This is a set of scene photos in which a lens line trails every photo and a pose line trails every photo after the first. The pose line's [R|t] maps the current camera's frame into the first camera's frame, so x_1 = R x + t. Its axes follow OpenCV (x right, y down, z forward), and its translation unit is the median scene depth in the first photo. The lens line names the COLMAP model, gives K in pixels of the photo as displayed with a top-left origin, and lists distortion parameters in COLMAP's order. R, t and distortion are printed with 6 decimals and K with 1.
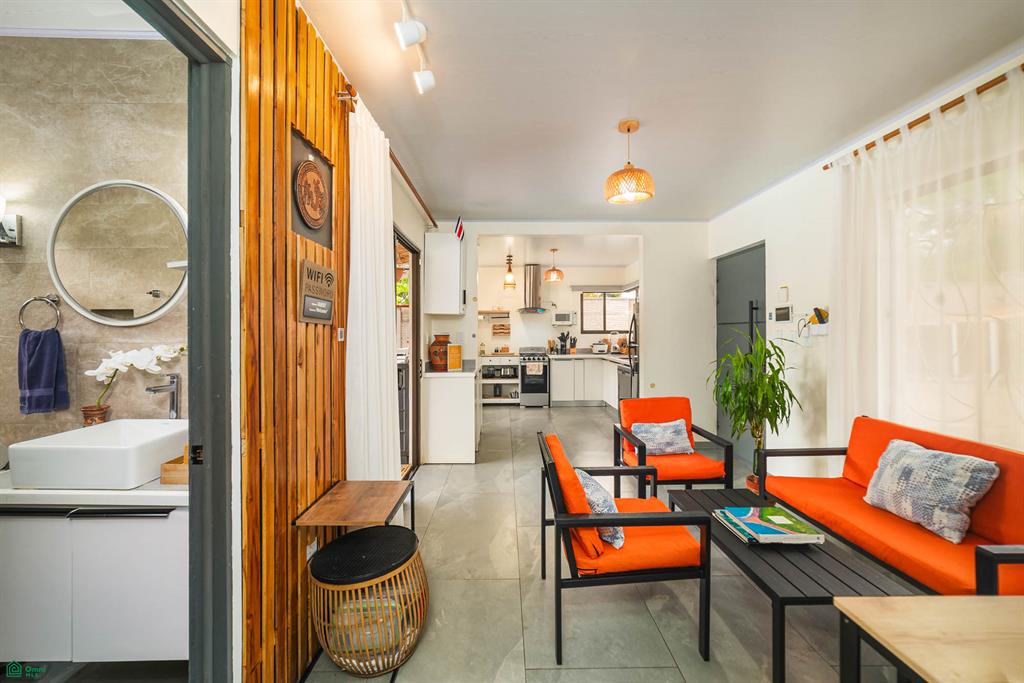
lens RADIAL K [[421.7, 0, 513.2], [0, 421.7, 334.6], [0, 0, 1]] dist [0.000430, 0.000505]
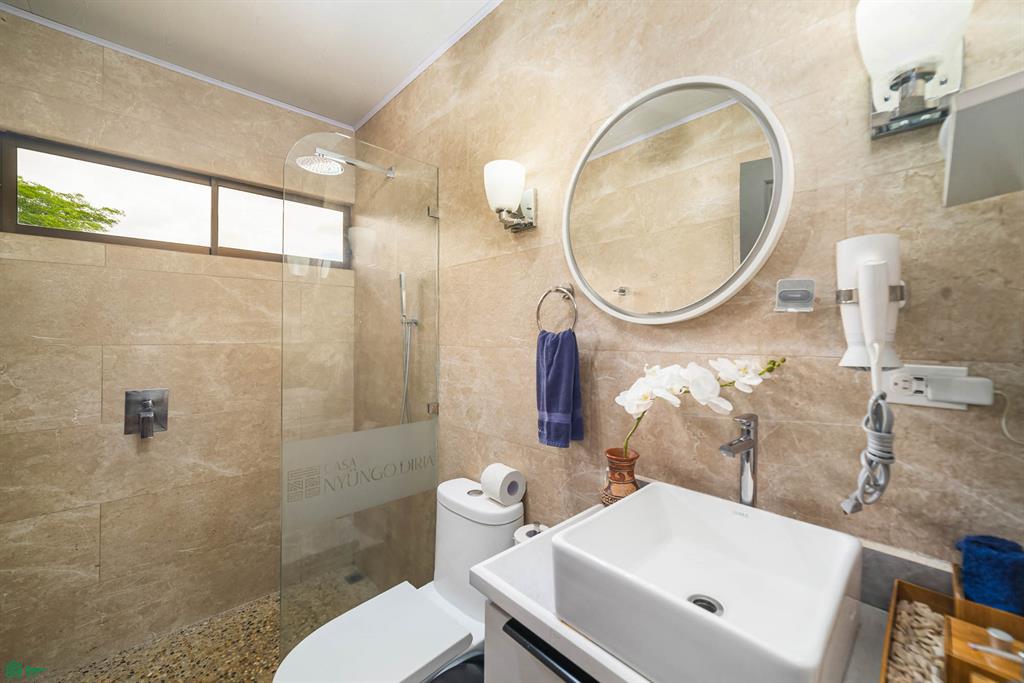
lens RADIAL K [[398.6, 0, 511.9], [0, 398.6, 345.0], [0, 0, 1]] dist [-0.009565, 0.004933]
pose [[0.673442, 0.016705, -0.739052, -0.640524], [-0.006917, 0.999843, 0.016297, 0.001649], [0.739208, -0.005863, 0.673452, 0.460543]]
